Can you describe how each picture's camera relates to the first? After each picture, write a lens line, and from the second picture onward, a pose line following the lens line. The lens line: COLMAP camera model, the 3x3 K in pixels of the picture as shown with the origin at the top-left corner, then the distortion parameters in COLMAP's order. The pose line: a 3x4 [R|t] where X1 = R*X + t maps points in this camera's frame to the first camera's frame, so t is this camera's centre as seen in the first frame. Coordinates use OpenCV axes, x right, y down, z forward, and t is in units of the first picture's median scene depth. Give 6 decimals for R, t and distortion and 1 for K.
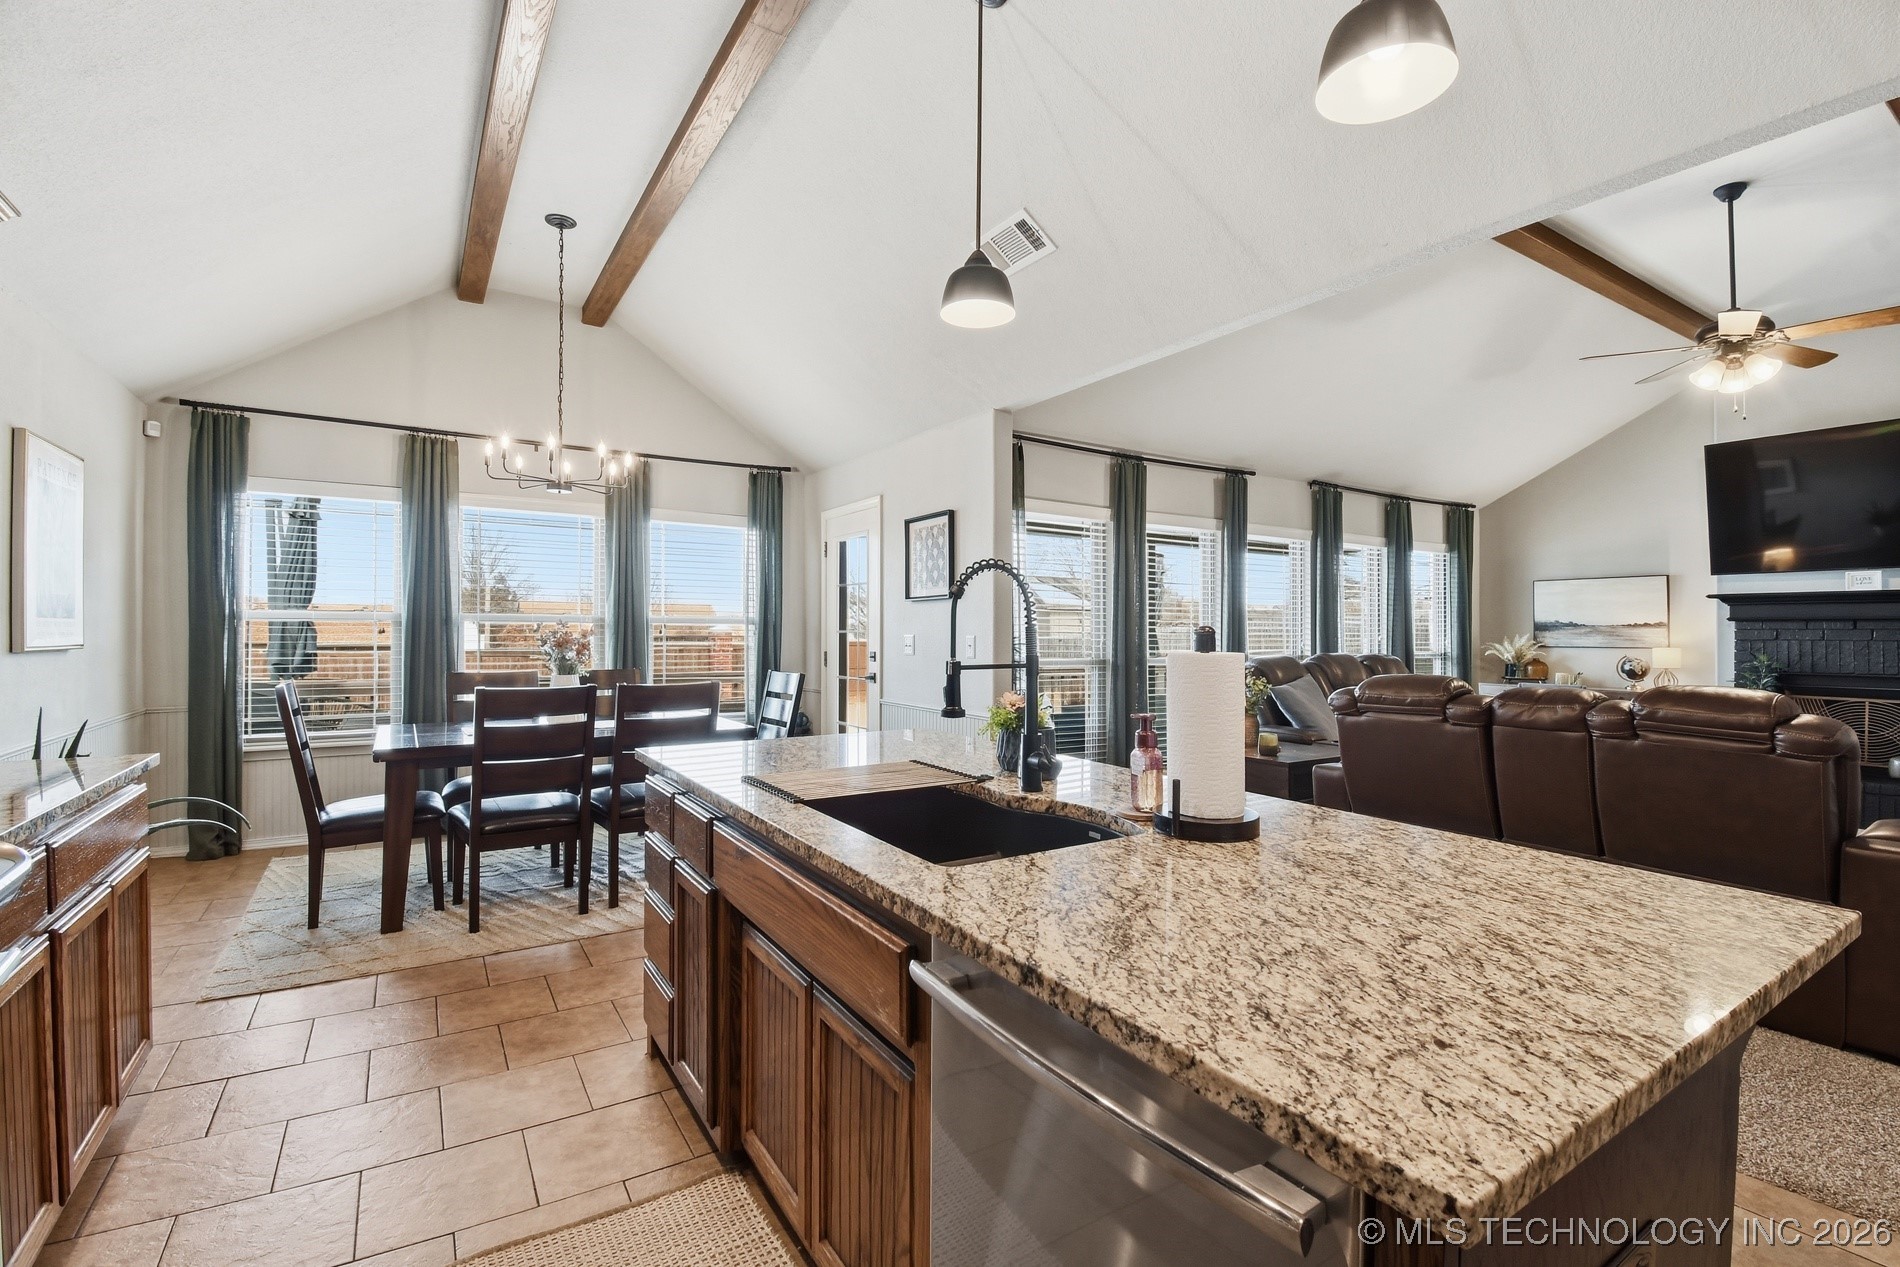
lens RADIAL K [[846.6, 0, 950.0], [0, 846.6, 631.2], [0, 0, 1]] dist [0.009236, -0.017245]
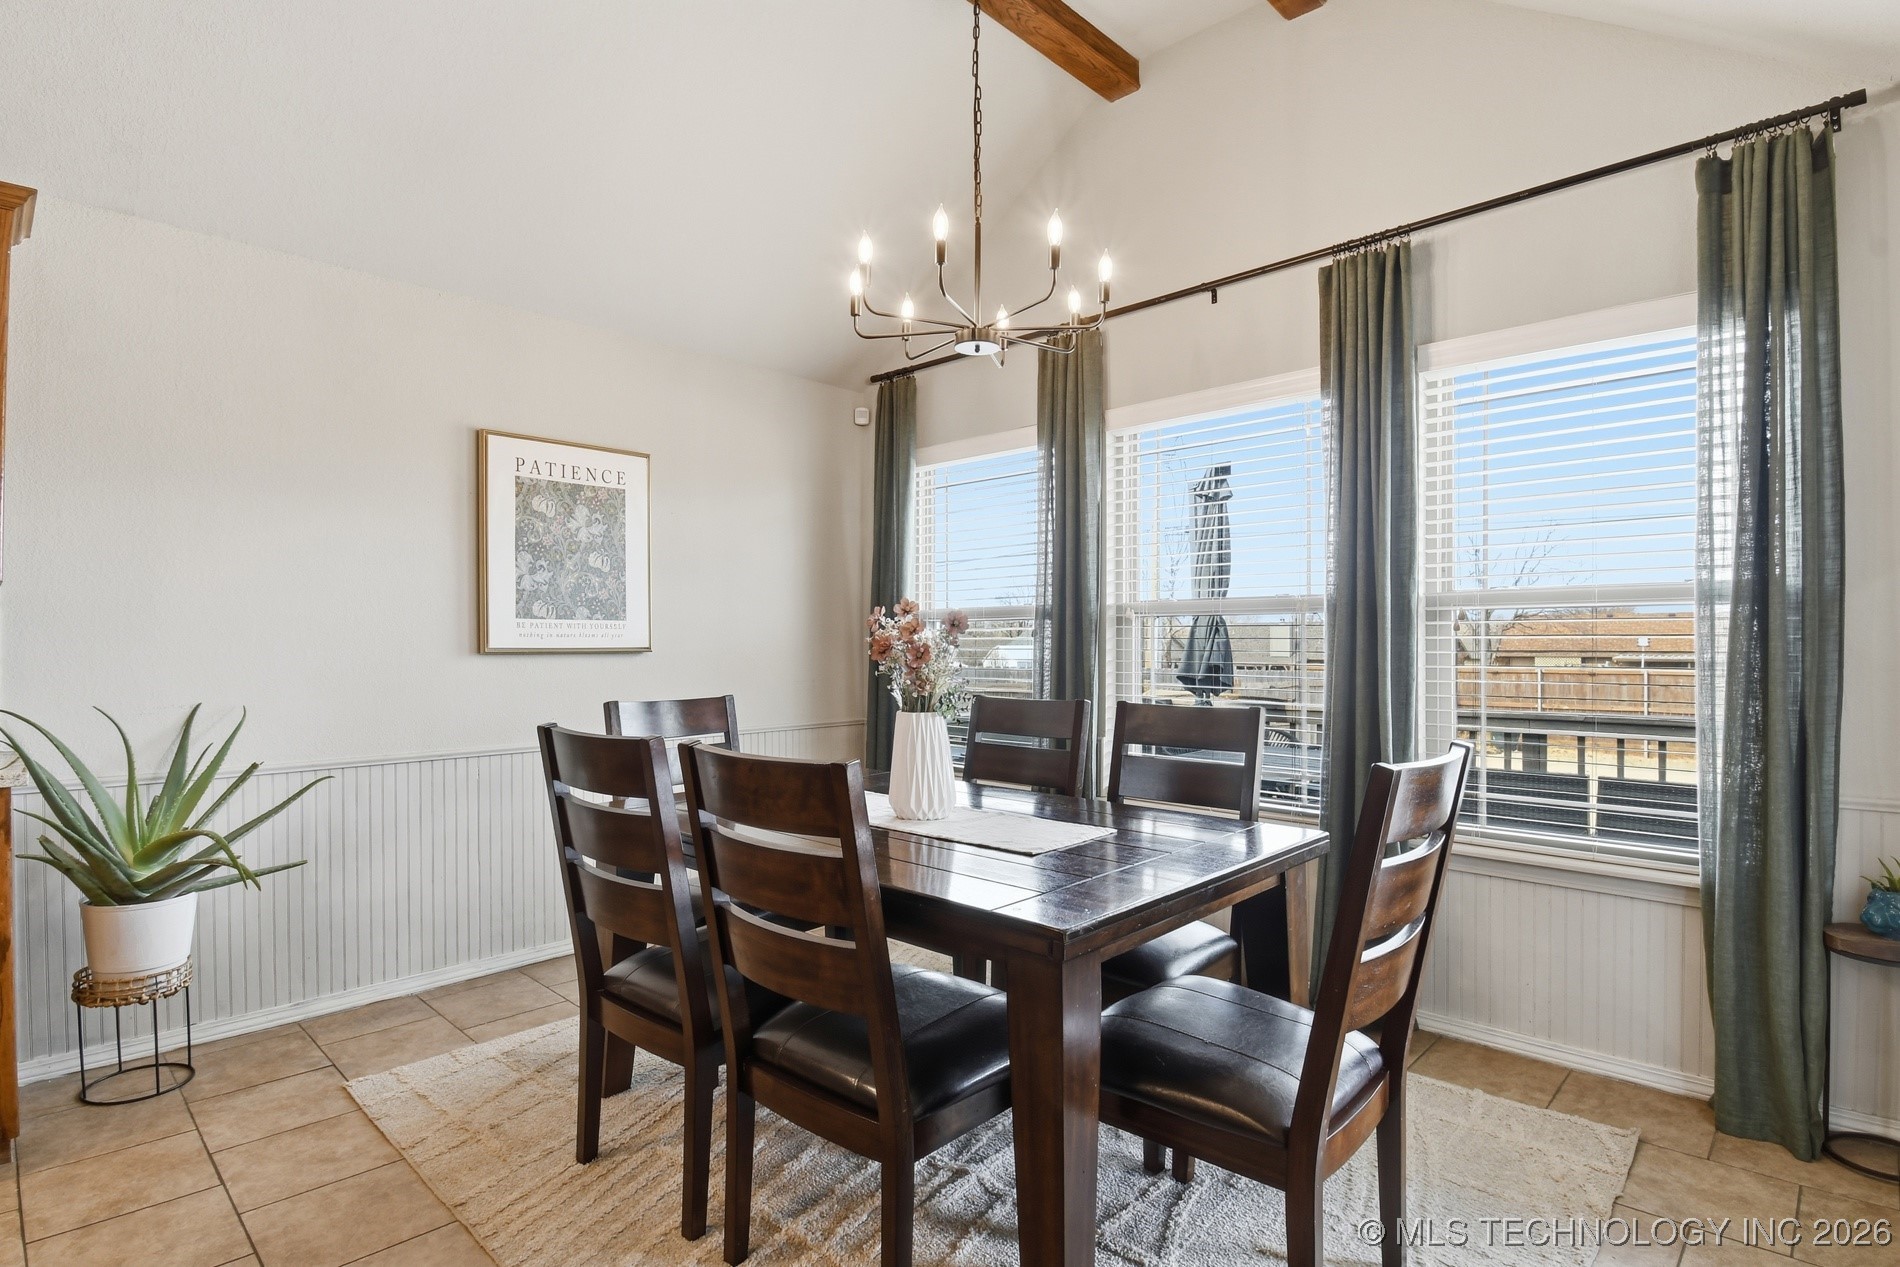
lens RADIAL K [[950.3, 0, 934.9], [0, 950.3, 643.7], [0, 0, 1]] dist [-0.002470, -0.012510]
pose [[0.236929, -0.005426, -0.971512, 0.115497], [0.003510, 0.999983, -0.004729, 0.018764], [0.971521, -0.002290, 0.236944, 1.166590]]
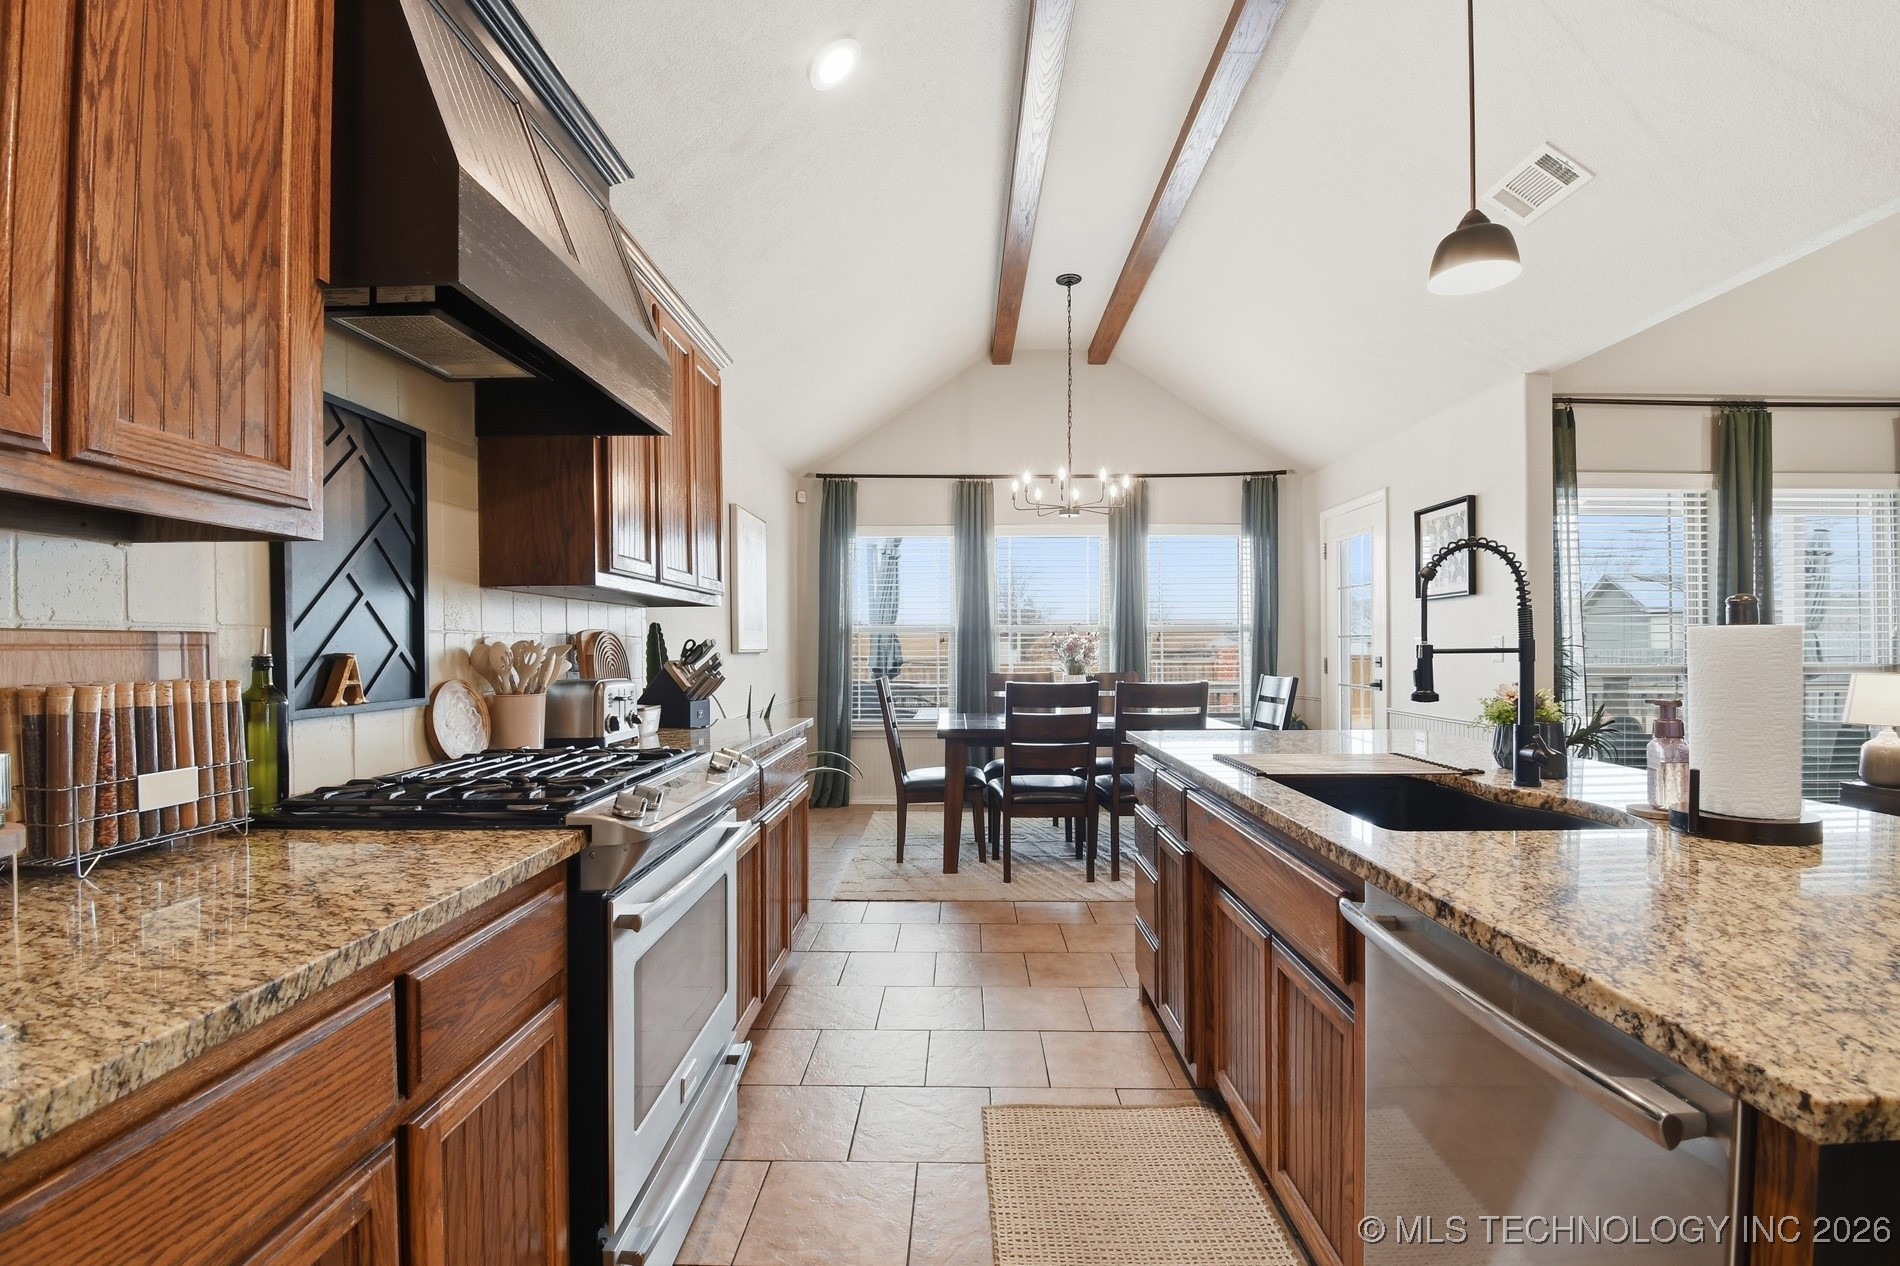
lens RADIAL K [[846.6, 0, 954.4], [0, 846.6, 648.9], [0, 0, 1]] dist [0.009236, -0.017245]
pose [[0.838613, -0.007579, -0.544676, 0.045124], [0.009421, 0.999955, 0.000590, 0.018971], [0.544647, -0.005626, 0.838647, -0.067799]]
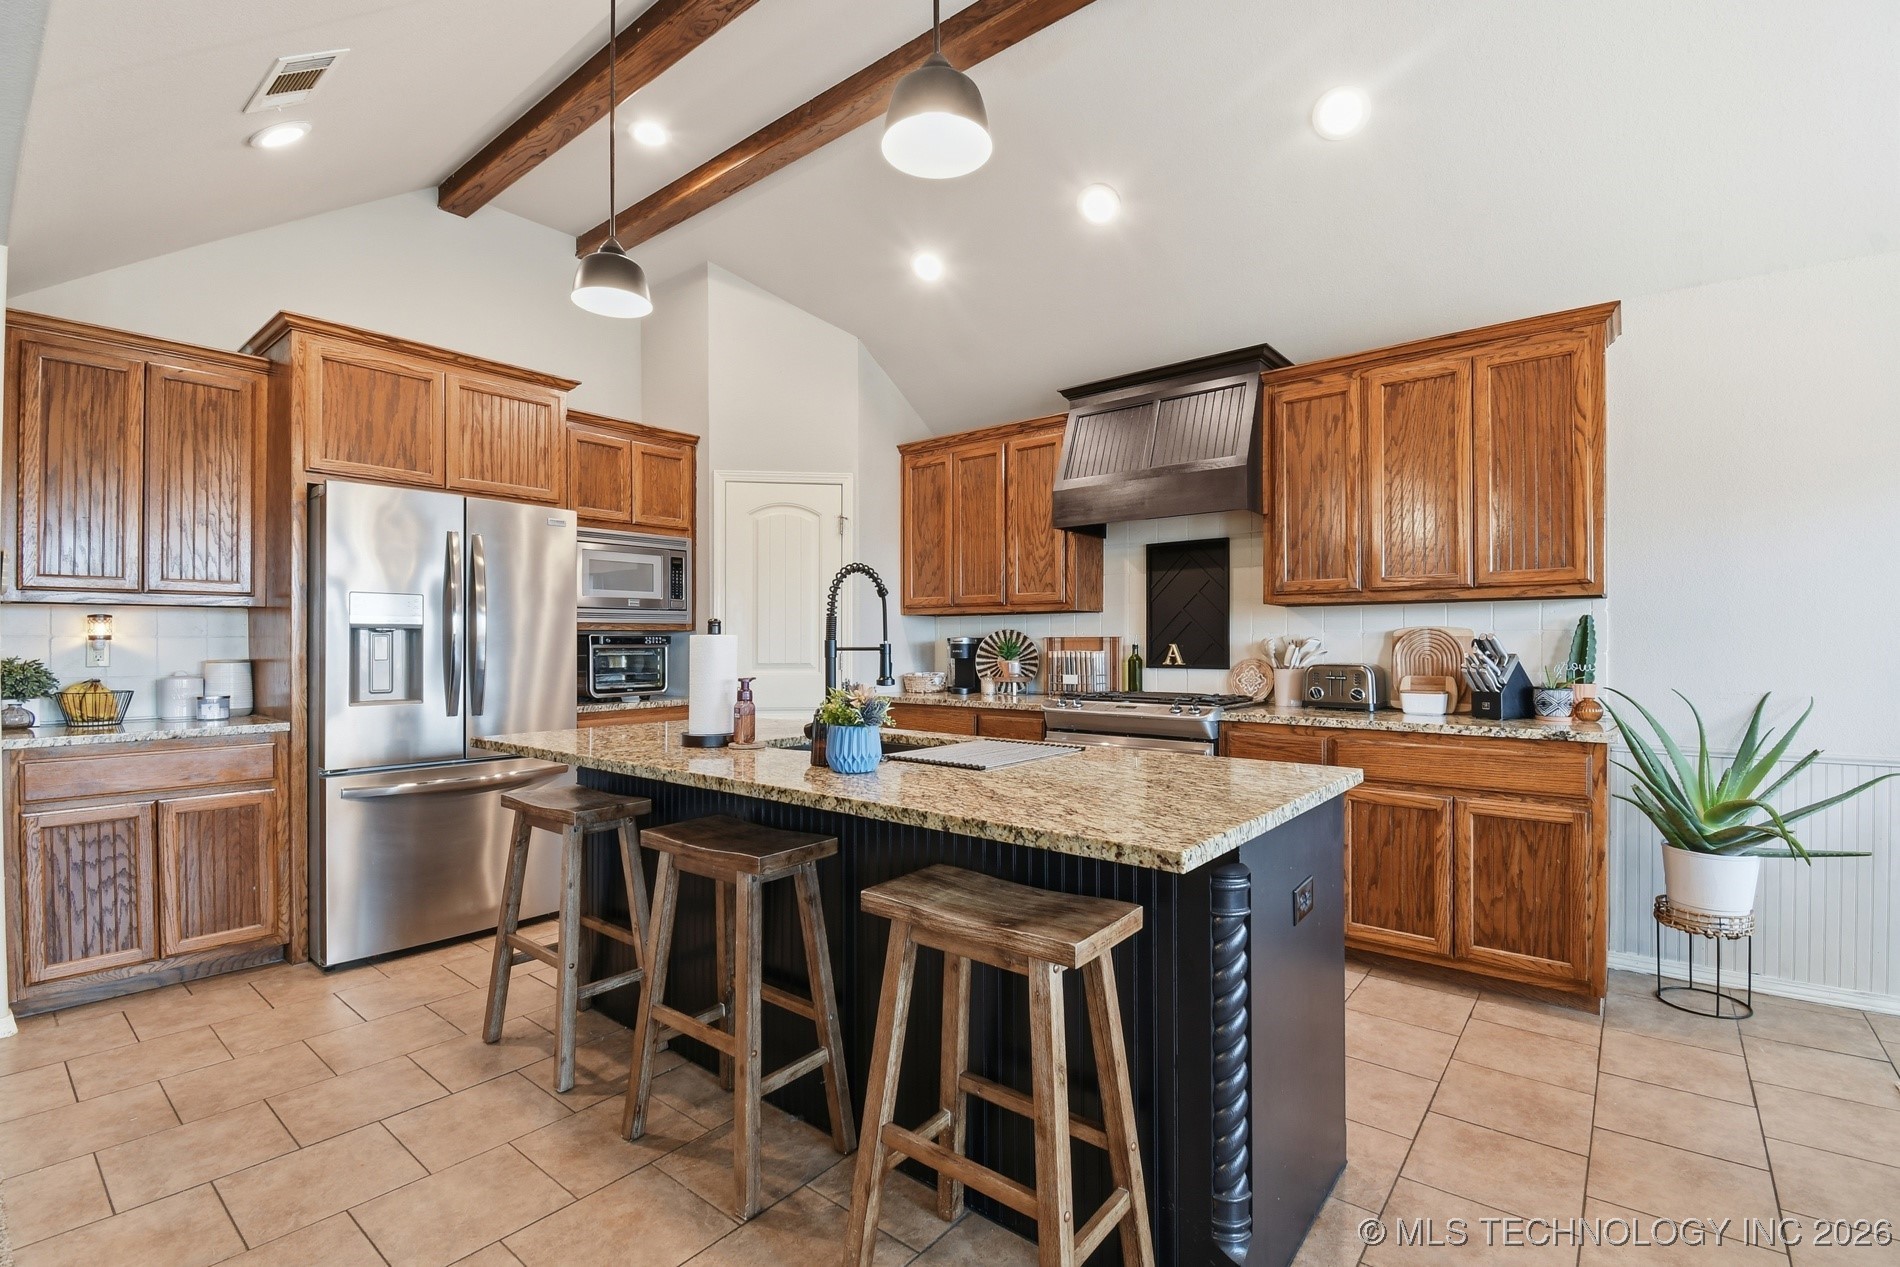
lens RADIAL K [[846.6, 0, 951.1], [0, 846.6, 641.1], [0, 0, 1]] dist [0.009236, -0.017245]
pose [[-0.946125, -0.003379, -0.323784, 0.189314], [-0.002307, 0.999991, -0.003693, 0.019882], [0.323793, -0.002747, -0.946124, 1.261934]]
